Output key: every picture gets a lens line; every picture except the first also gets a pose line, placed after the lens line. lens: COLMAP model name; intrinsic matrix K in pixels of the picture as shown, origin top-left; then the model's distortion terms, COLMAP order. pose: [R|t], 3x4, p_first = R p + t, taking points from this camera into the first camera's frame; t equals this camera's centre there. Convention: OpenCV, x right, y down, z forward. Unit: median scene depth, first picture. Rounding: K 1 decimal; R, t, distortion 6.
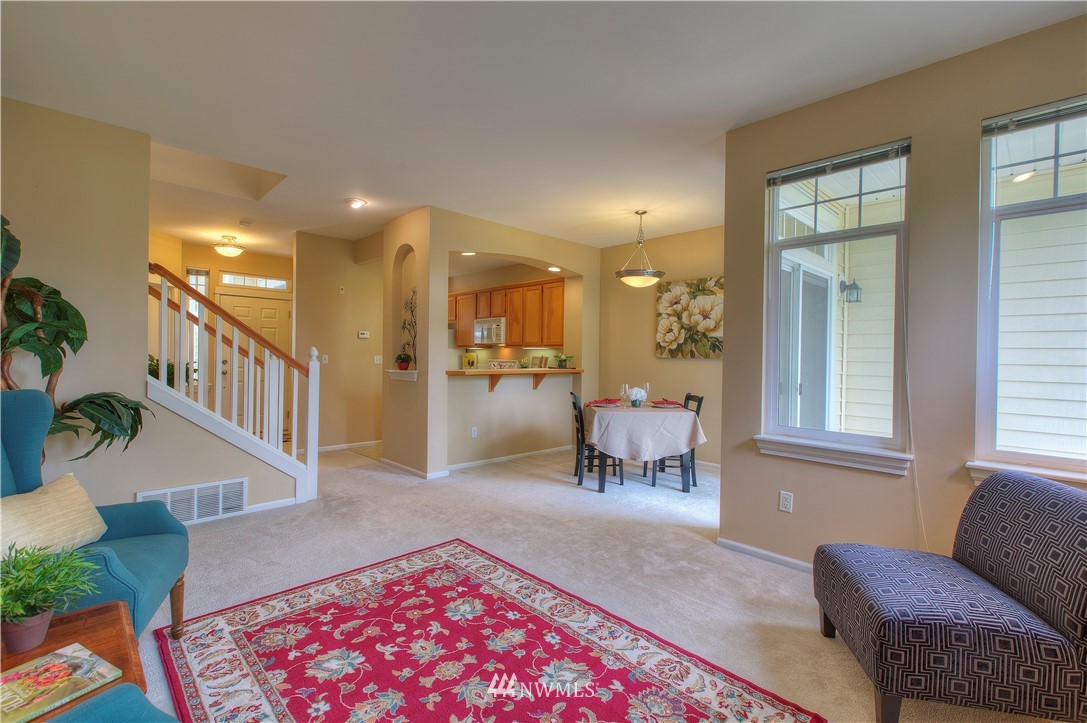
lens RADIAL K [[486.5, 0, 545.7], [0, 486.5, 359.3], [0, 0, 1]] dist [0.000231, -0.000104]
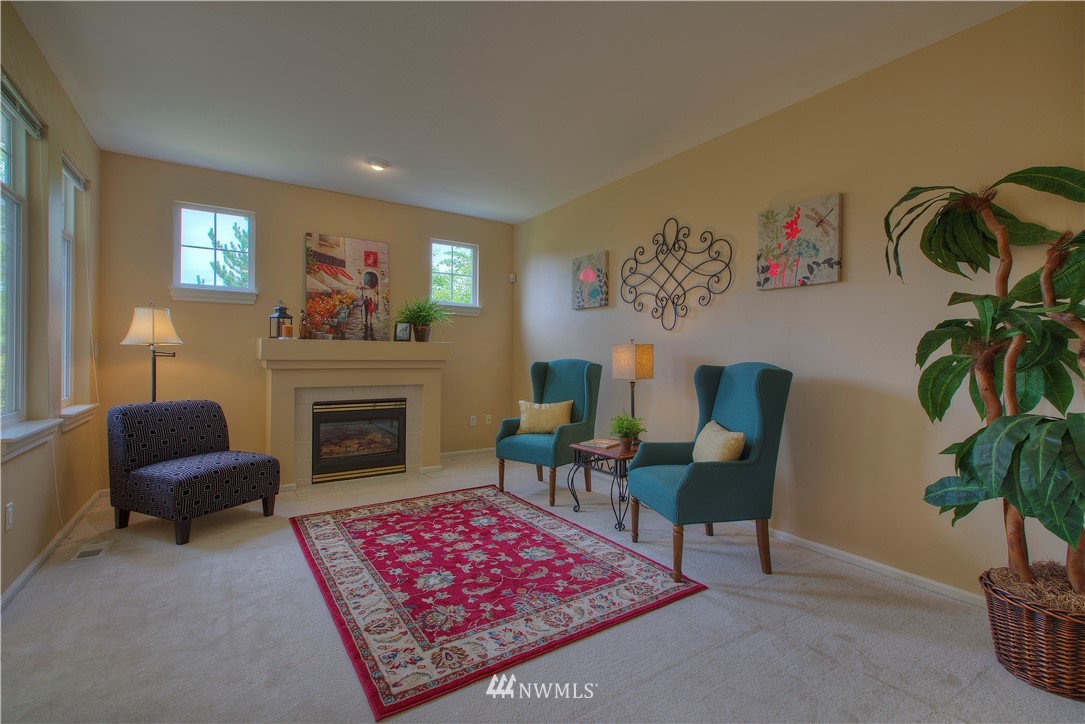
lens RADIAL K [[485.6, 0, 543.8], [0, 485.6, 358.2], [0, 0, 1]] dist [0.000231, -0.000104]
pose [[-0.983540, -0.024364, 0.179038, -0.510913], [-0.022208, 0.999655, 0.014039, 0.018222], [-0.179318, 0.009832, -0.983742, 1.773933]]
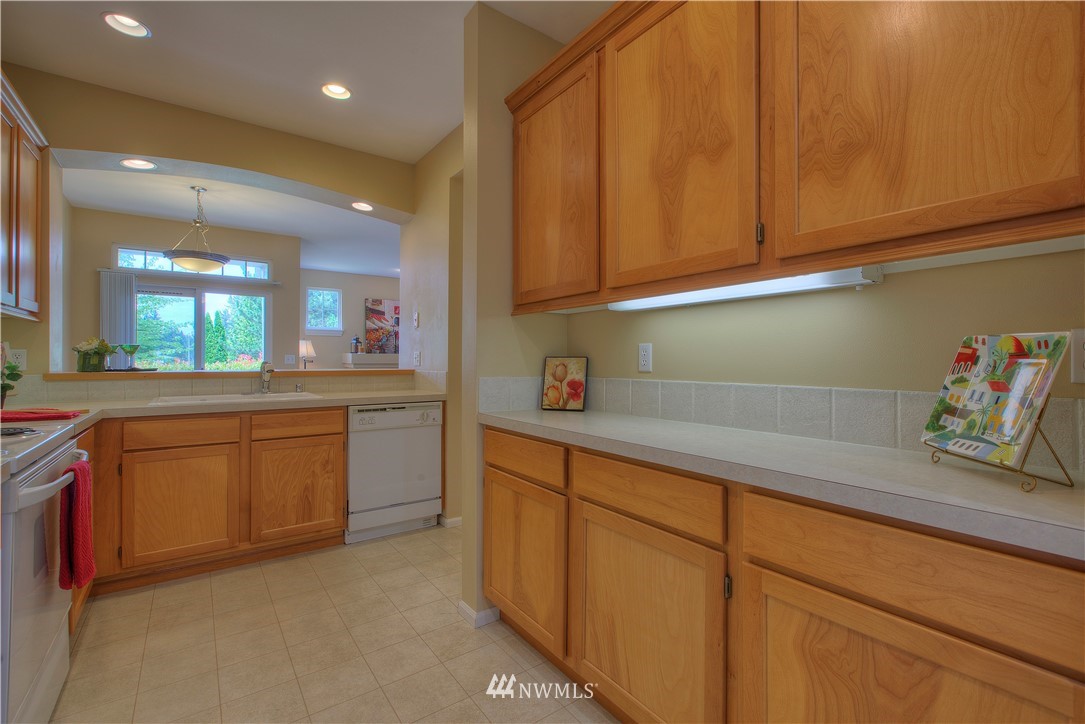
lens RADIAL K [[485.6, 0, 539.7], [0, 485.6, 359.5], [0, 0, 1]] dist [0.000231, -0.000104]
pose [[-0.989316, -0.023212, 0.143925, -1.013997], [-0.022257, 0.999718, 0.008240, -0.014520], [-0.144076, 0.004949, -0.989554, 3.283534]]
